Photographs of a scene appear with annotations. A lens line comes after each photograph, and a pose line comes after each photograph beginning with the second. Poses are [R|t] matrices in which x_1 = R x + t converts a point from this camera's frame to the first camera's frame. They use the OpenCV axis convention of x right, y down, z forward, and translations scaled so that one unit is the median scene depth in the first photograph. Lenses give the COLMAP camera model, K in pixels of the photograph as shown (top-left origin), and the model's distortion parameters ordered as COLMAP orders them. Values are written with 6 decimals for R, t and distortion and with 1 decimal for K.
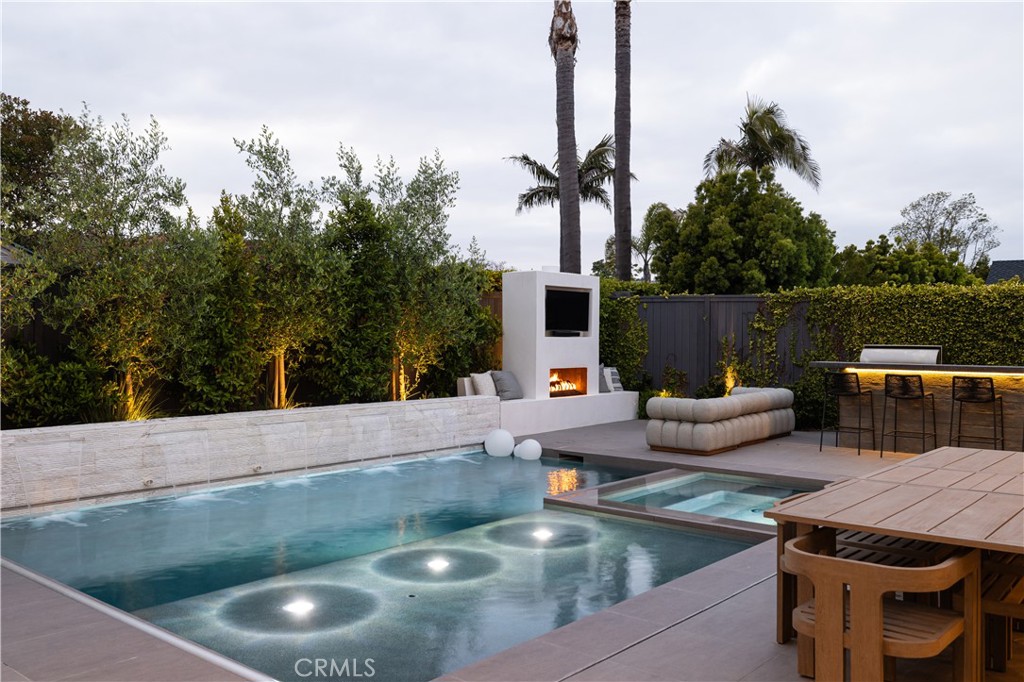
lens RADIAL K [[864.2, 0, 521.7], [0, 864.2, 340.9], [0, 0, 1]] dist [-0.019120, -0.009359]
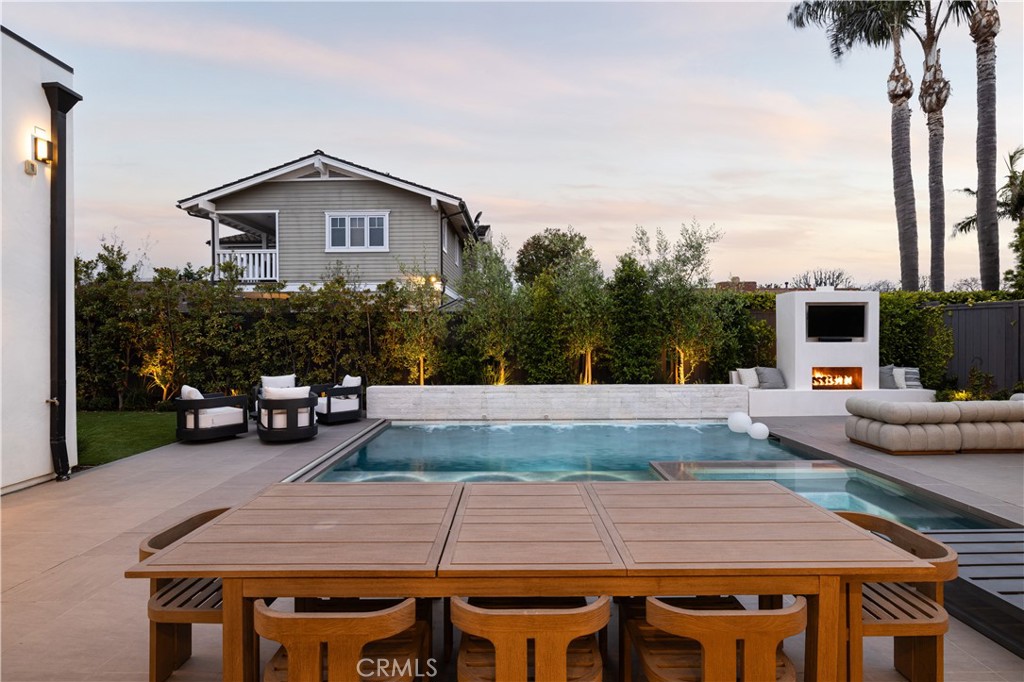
lens RADIAL K [[474.2, 0, 510.7], [0, 474.2, 339.3], [0, 0, 1]] dist [-0.013558, 0.000339]
pose [[0.633323, -0.004647, -0.773873, 0.317720], [0.002941, 0.999989, -0.003599, -0.008391], [0.773882, 0.000004, 0.633330, 0.229993]]
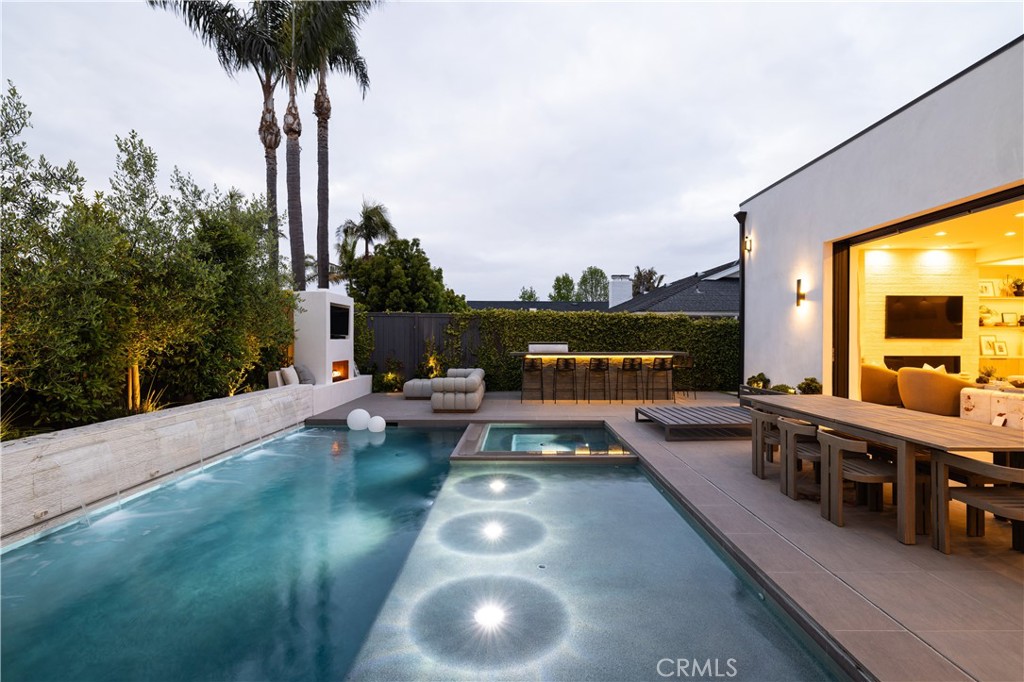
lens RADIAL K [[474.2, 0, 509.9], [0, 474.2, 341.7], [0, 0, 1]] dist [-0.013558, 0.000339]
pose [[0.780155, -0.009769, 0.625510, -0.243521], [0.009262, 0.999949, 0.004064, -0.001124], [-0.625518, 0.002623, 0.780205, 0.241750]]
